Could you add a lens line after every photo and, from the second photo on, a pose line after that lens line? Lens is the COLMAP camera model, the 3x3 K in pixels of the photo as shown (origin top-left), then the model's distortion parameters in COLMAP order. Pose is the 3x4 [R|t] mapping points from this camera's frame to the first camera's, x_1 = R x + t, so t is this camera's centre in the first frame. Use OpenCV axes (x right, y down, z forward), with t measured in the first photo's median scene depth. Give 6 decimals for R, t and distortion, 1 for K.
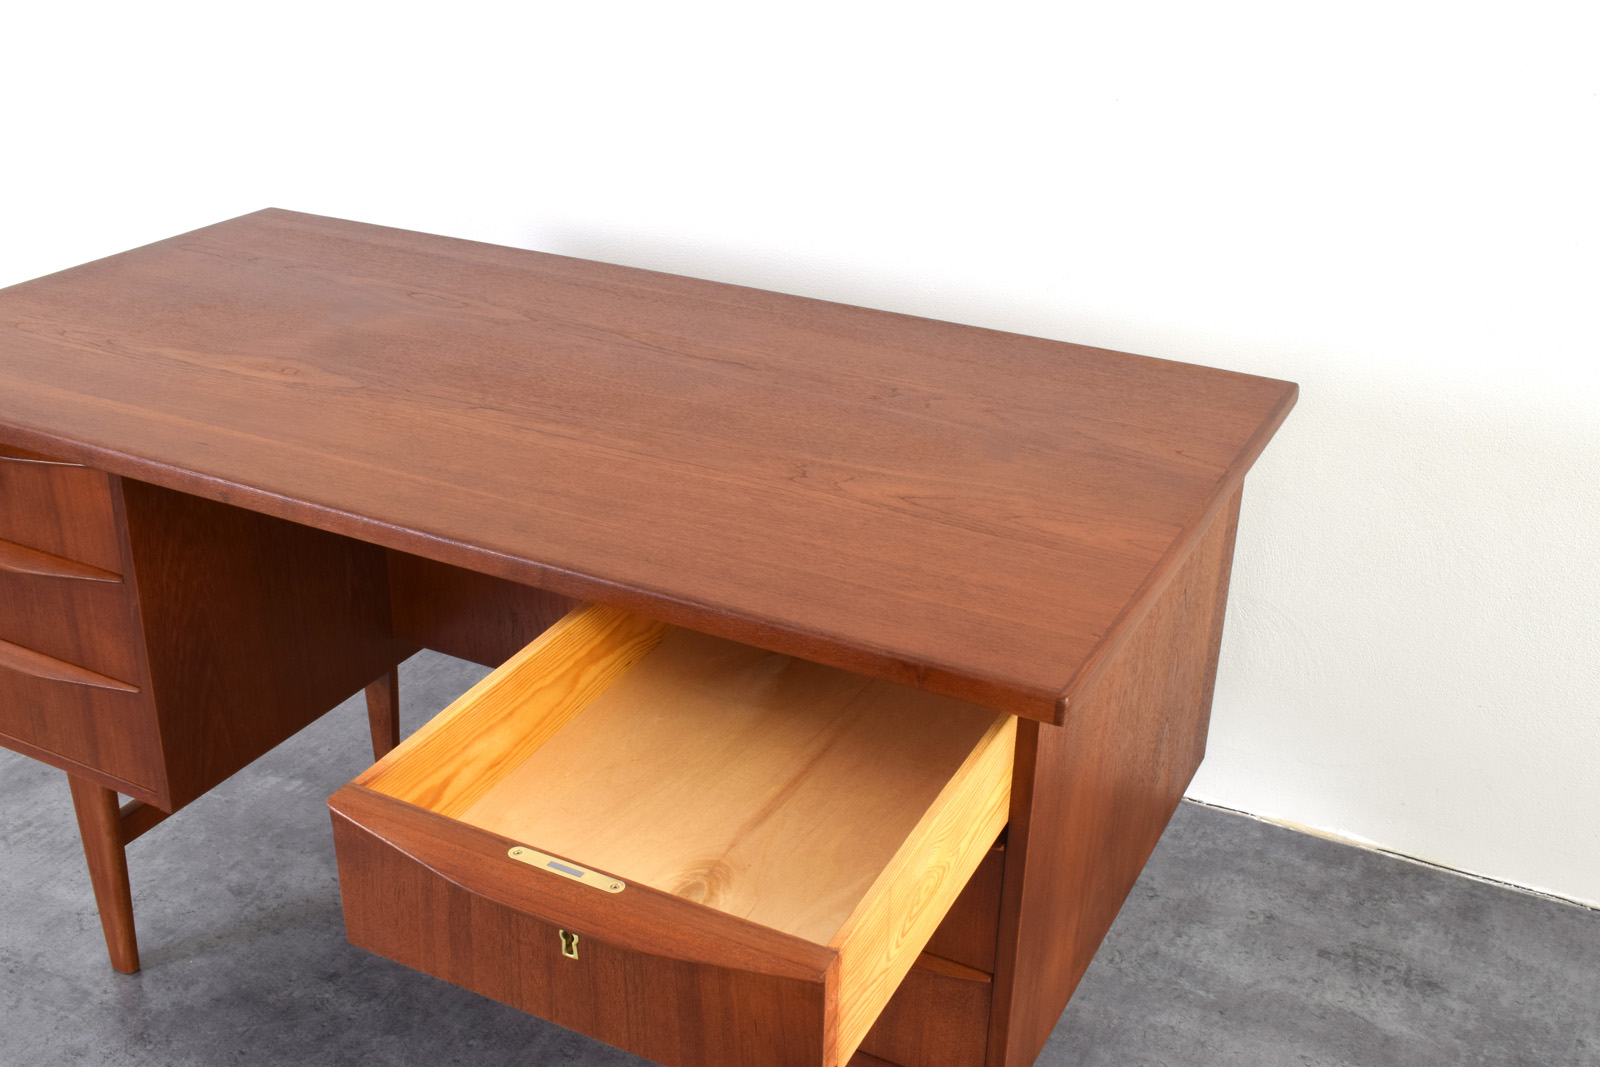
lens RADIAL K [[1681.5, 0, 797.4], [0, 1681.5, 545.7], [0, 0, 1]] dist [-0.061683, 0.000000]
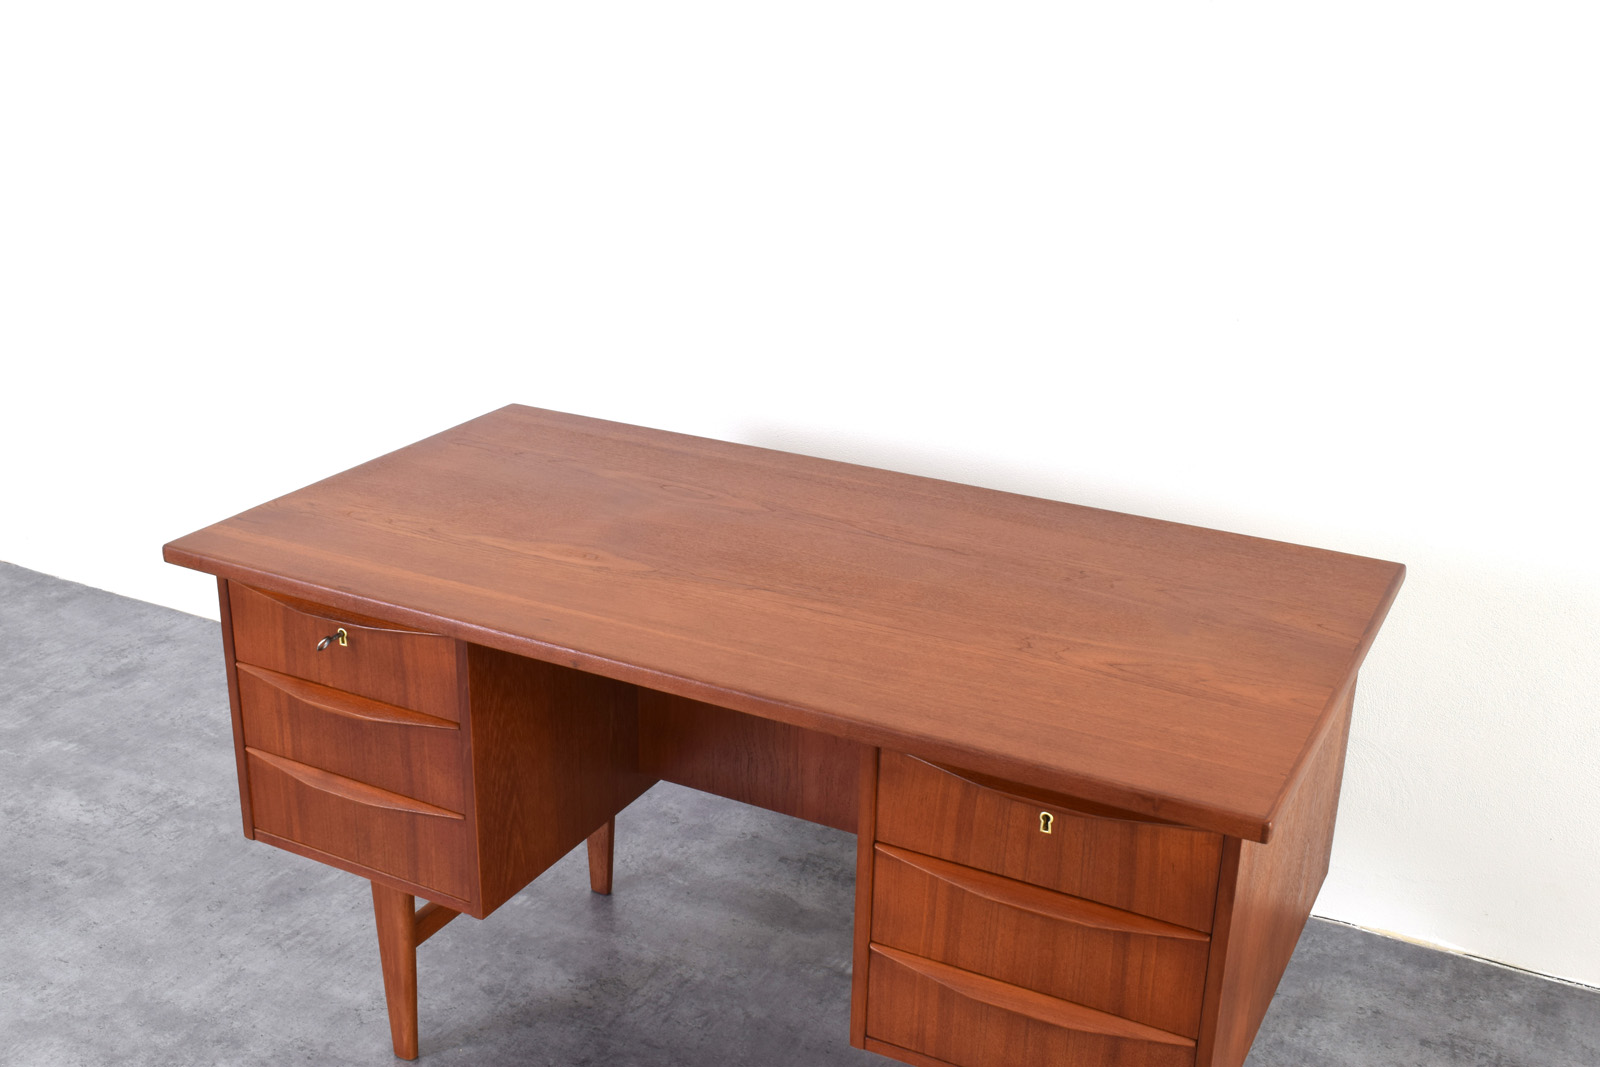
lens RADIAL K [[1681.5, 0, 803.2], [0, 1681.5, 541.0], [0, 0, 1]] dist [-0.061683, 0.000000]
pose [[0.999948, -0.000713, -0.010185, -0.105112], [-0.000043, 0.997254, -0.074058, -0.019153], [0.010209, 0.074054, 0.997202, -0.183898]]
